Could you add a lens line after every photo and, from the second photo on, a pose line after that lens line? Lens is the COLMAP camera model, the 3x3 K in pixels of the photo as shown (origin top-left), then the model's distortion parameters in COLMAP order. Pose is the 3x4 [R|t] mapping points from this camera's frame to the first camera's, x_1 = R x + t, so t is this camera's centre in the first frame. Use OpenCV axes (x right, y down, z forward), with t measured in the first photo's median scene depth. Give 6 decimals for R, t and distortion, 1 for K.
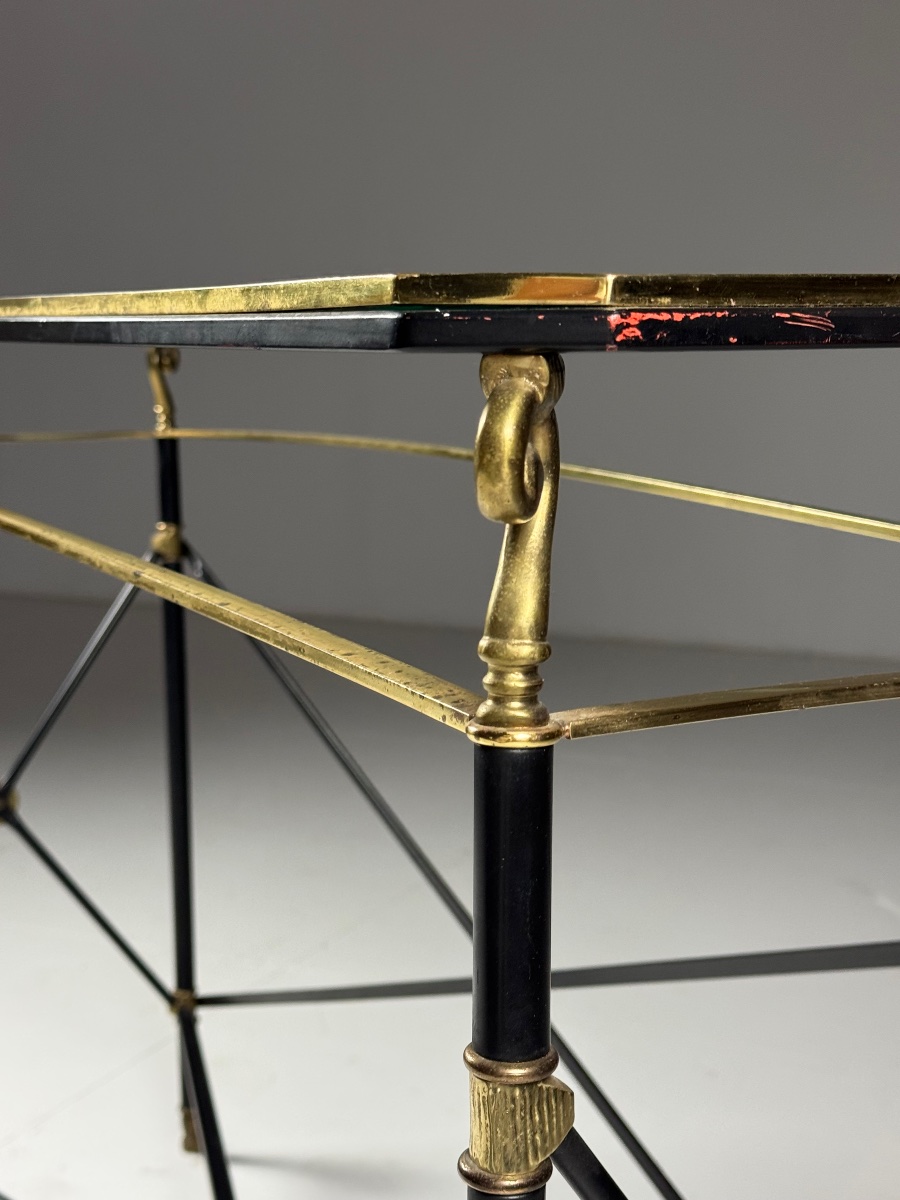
lens RADIAL K [[1795.7, 0, 450.1], [0, 1795.7, 599.0], [0, 0, 1]] dist [-0.043667, 0.000000]
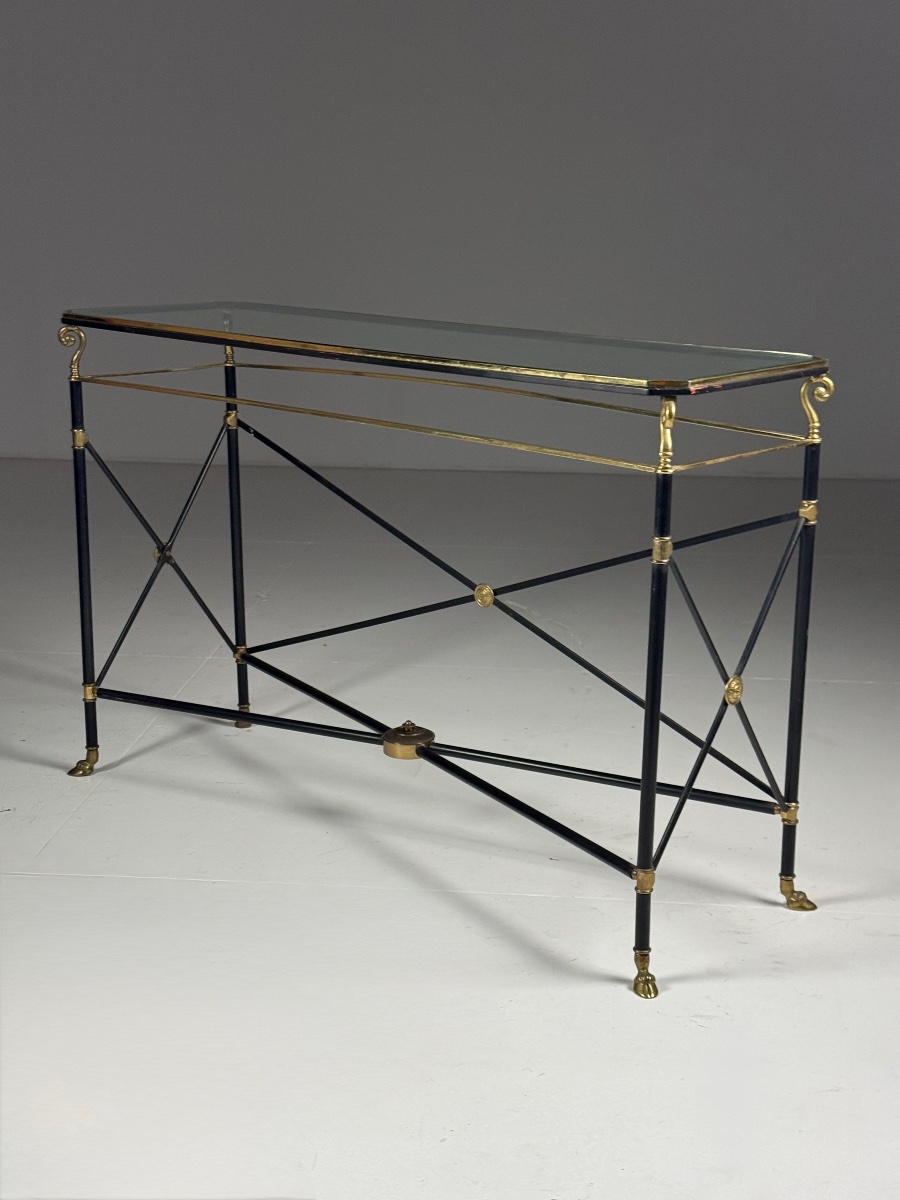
lens RADIAL K [[1852.9, 0, 447.9], [0, 1852.9, 598.4], [0, 0, 1]] dist [0.107426, 0.000000]
pose [[0.942612, -0.071111, 0.326228, -2.290888], [0.042896, 0.994752, 0.092893, -0.079688], [-0.331122, -0.073568, 0.940716, -3.765079]]
